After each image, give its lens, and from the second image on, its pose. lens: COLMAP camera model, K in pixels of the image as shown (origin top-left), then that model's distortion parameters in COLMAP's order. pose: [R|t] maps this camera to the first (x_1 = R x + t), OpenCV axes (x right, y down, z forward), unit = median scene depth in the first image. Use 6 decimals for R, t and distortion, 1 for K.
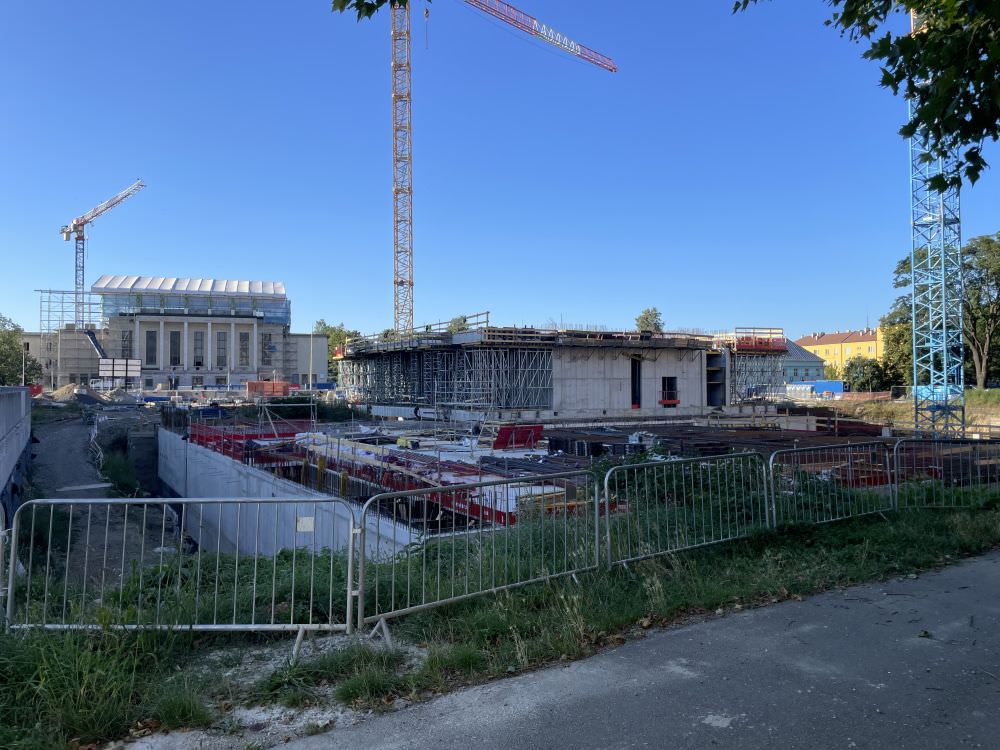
lens RADIAL K [[750.7, 0, 500.6], [0, 750.7, 377.3], [0, 0, 1]] dist [0.055889, 0.001367]
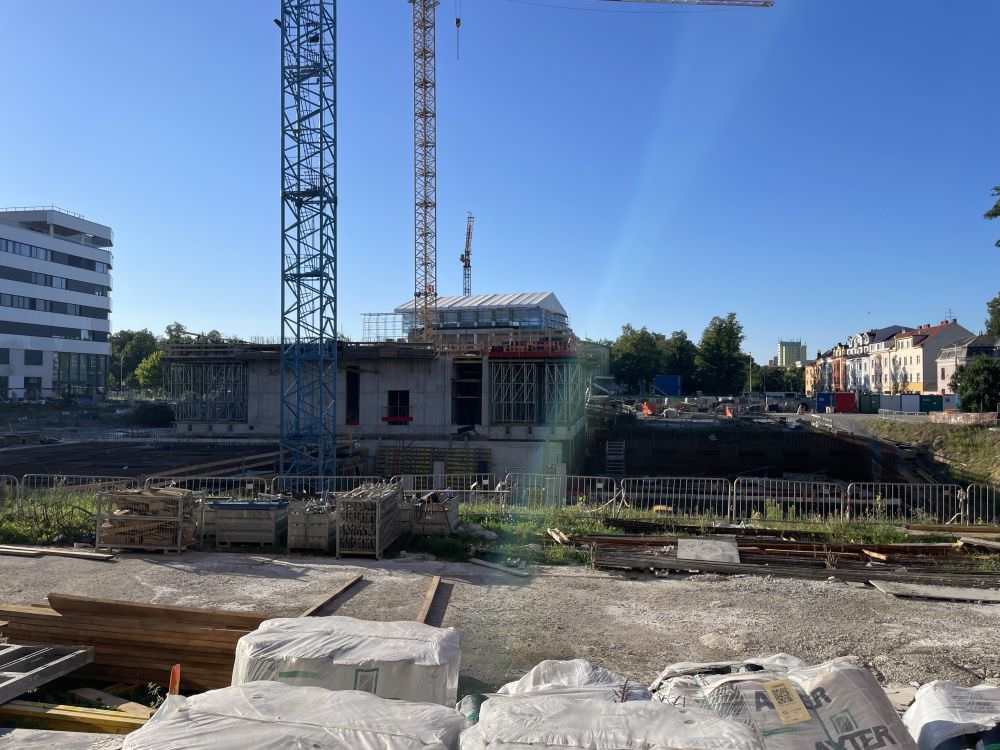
lens RADIAL K [[750.7, 0, 498.8], [0, 750.7, 376.0], [0, 0, 1]] dist [0.055889, 0.001367]
pose [[0.796671, -0.003768, -0.604402, 0.846738], [0.001917, 0.999991, -0.003708, -0.014195], [0.604411, 0.001795, 0.796671, 0.358775]]
